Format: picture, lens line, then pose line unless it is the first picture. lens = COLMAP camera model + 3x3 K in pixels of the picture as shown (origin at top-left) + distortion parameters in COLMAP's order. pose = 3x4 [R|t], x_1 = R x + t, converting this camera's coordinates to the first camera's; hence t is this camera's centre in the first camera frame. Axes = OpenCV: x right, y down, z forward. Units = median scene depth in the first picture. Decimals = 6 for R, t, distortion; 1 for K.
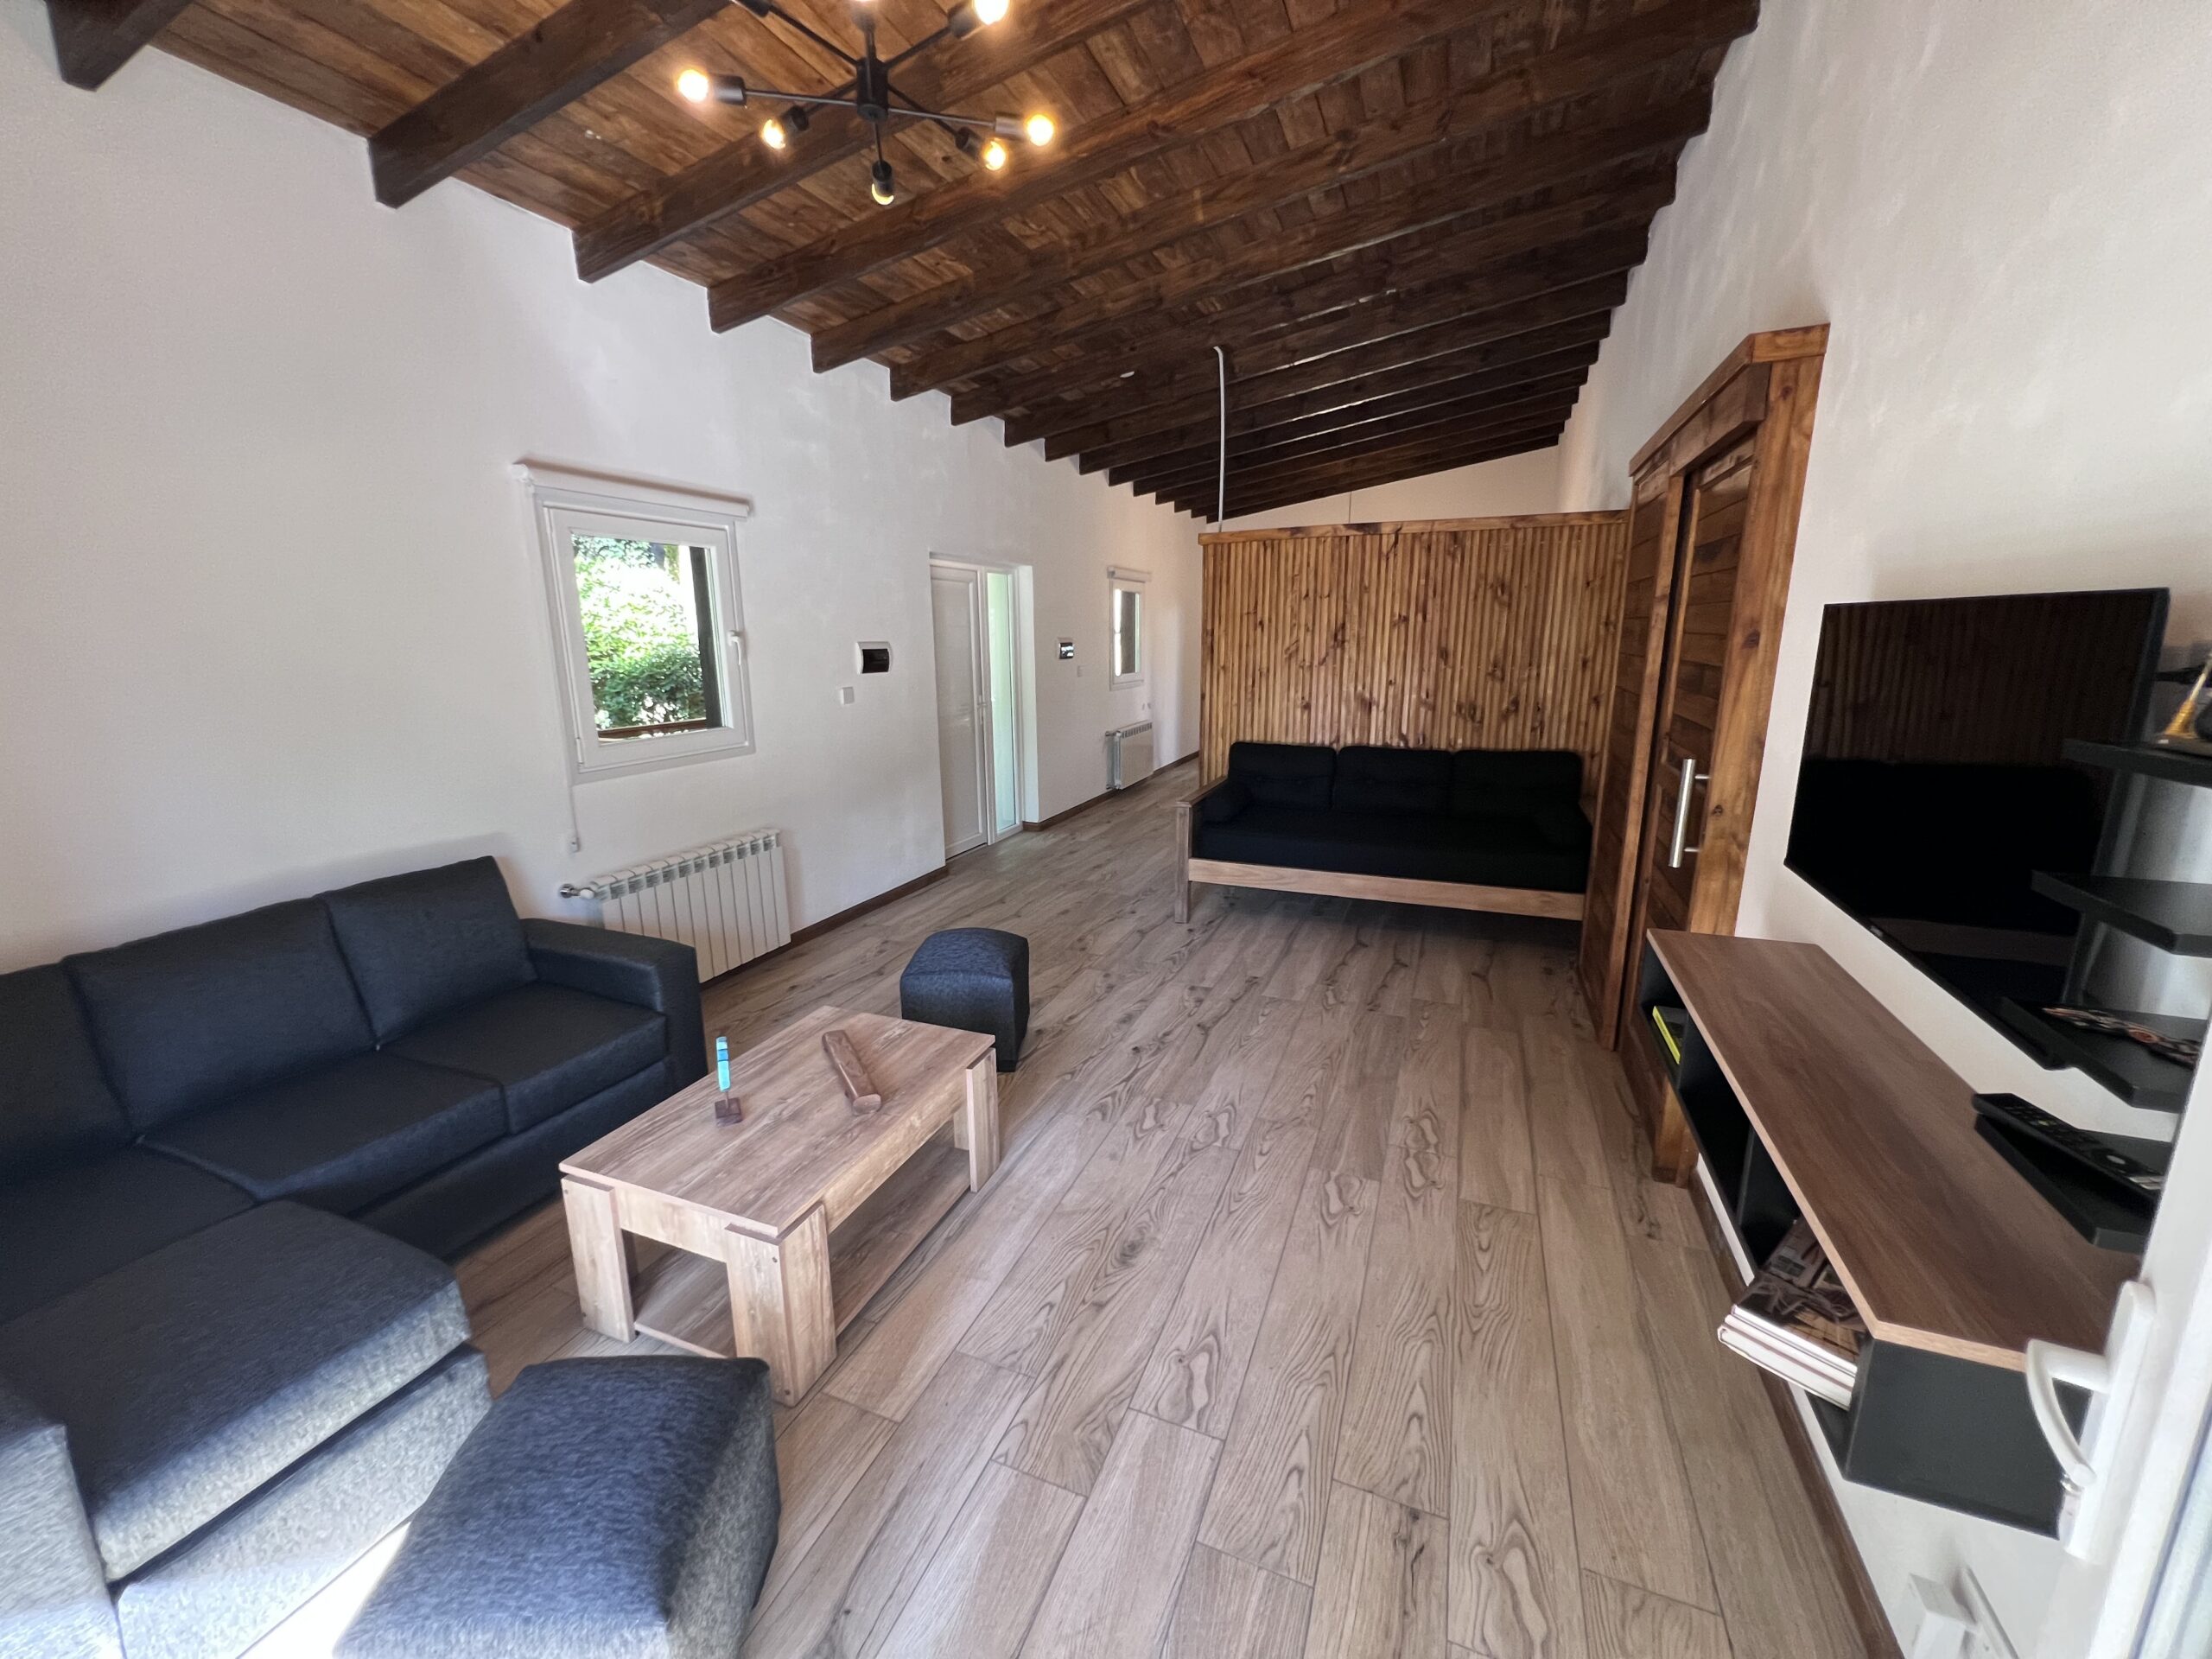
lens RADIAL K [[887.4, 0, 1099.5], [0, 887.4, 831.0], [0, 0, 1]] dist [-0.002769, -0.000051]
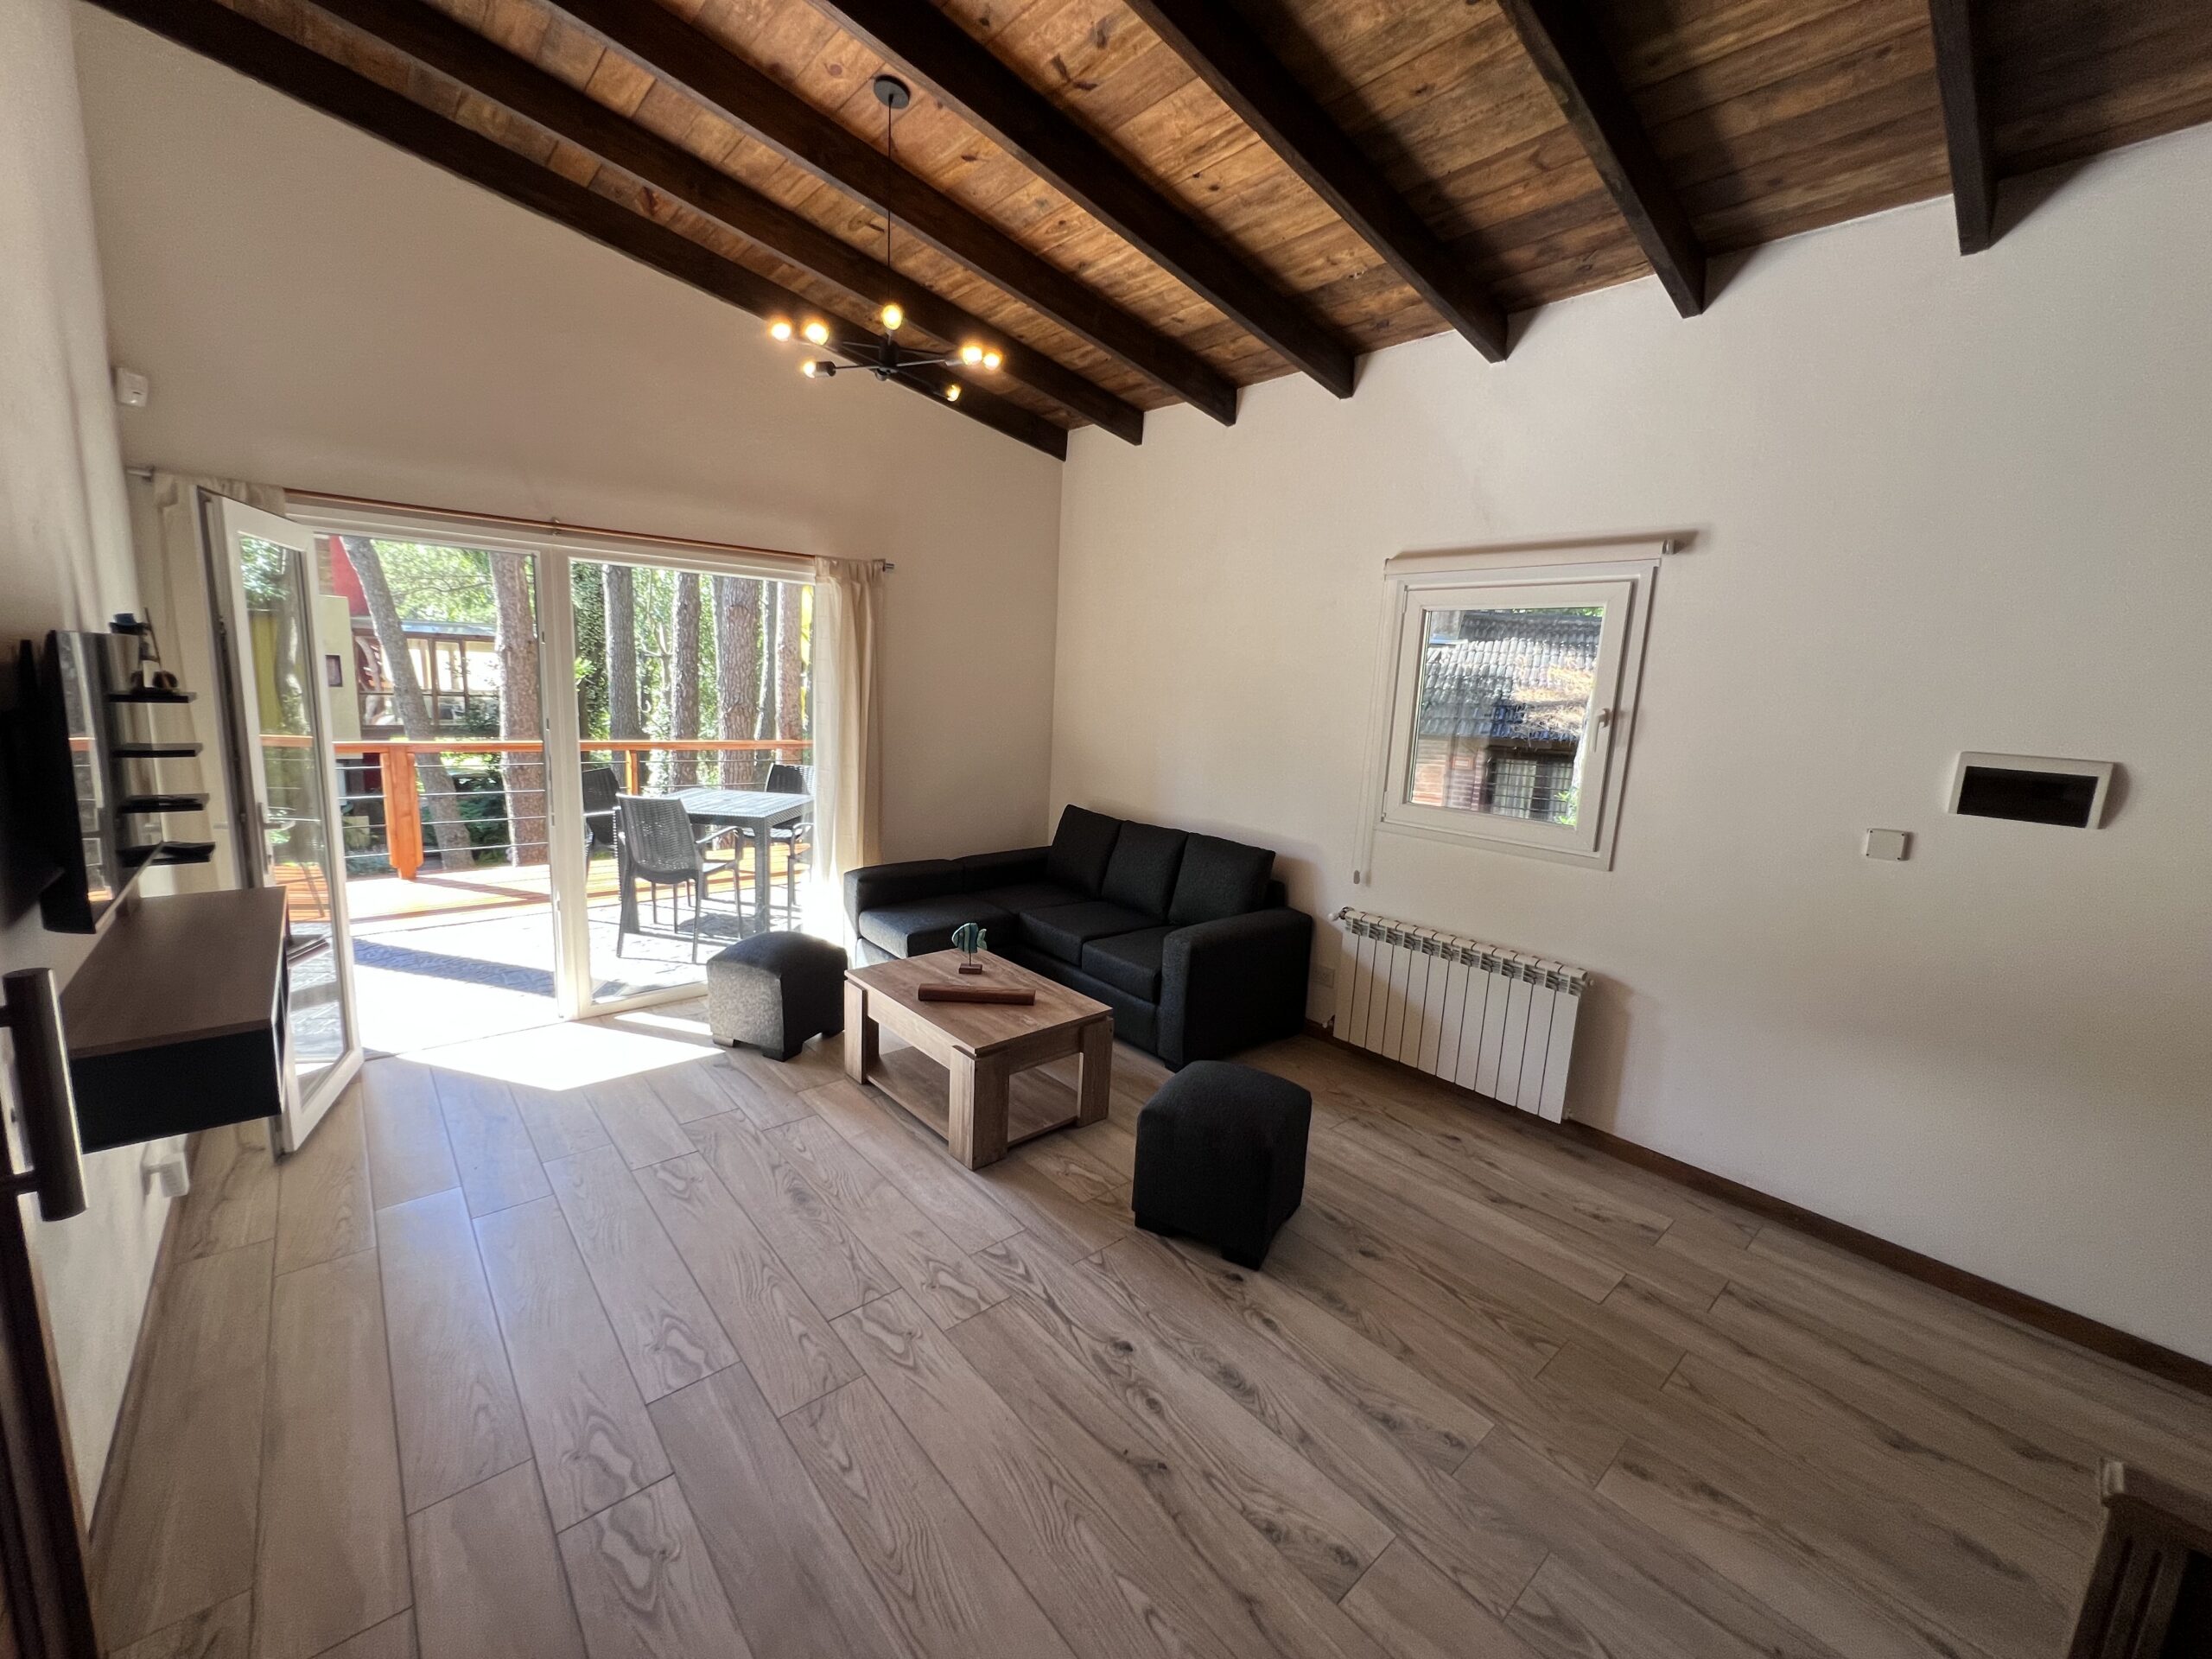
lens RADIAL K [[887.4, 0, 1099.9], [0, 887.4, 823.4], [0, 0, 1]] dist [-0.002769, -0.000051]
pose [[-0.452251, 0.129852, -0.882387, 0.564801], [-0.238243, 0.935807, 0.259820, -0.267166], [0.859482, 0.327726, -0.392284, 1.116512]]
